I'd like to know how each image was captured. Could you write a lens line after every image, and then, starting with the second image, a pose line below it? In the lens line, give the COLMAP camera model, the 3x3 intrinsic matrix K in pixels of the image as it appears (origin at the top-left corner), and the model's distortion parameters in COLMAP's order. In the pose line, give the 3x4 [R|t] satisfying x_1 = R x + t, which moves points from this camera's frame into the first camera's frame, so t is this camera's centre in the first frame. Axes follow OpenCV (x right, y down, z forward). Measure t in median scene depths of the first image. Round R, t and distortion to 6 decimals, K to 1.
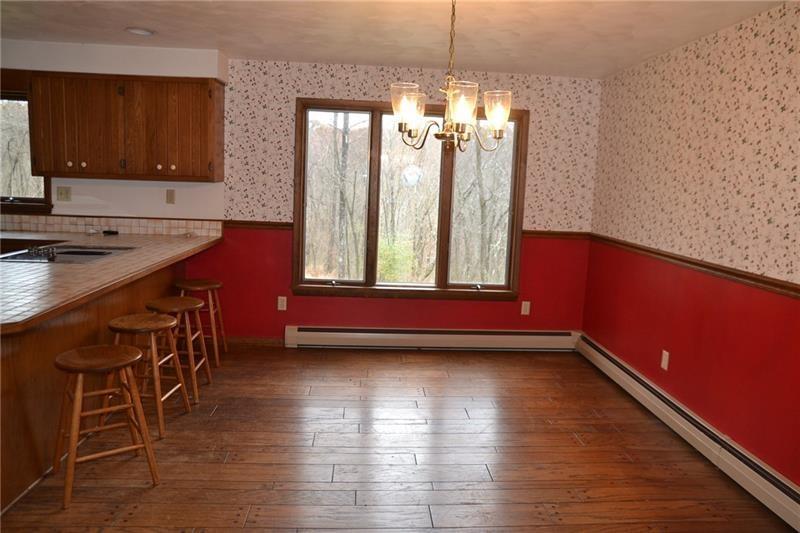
lens RADIAL K [[629.4, 0, 403.6], [0, 629.4, 265.3], [0, 0, 1]] dist [-0.109953, 0.099666]
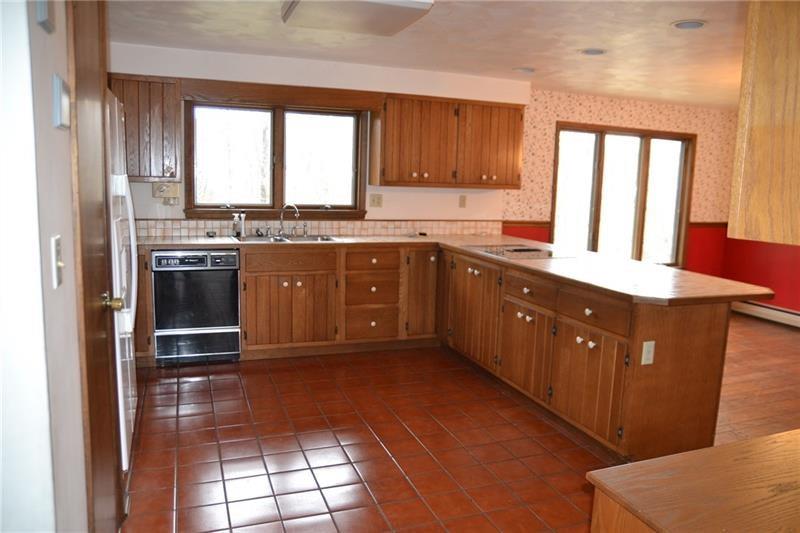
lens RADIAL K [[617.3, 0, 399.2], [0, 617.3, 264.8], [0, 0, 1]] dist [-0.118113, 0.108882]
pose [[0.955278, -0.052278, 0.291053, -0.841265], [0.047681, 0.998601, 0.022872, -0.024609], [-0.291841, -0.007972, 0.956434, -0.075465]]
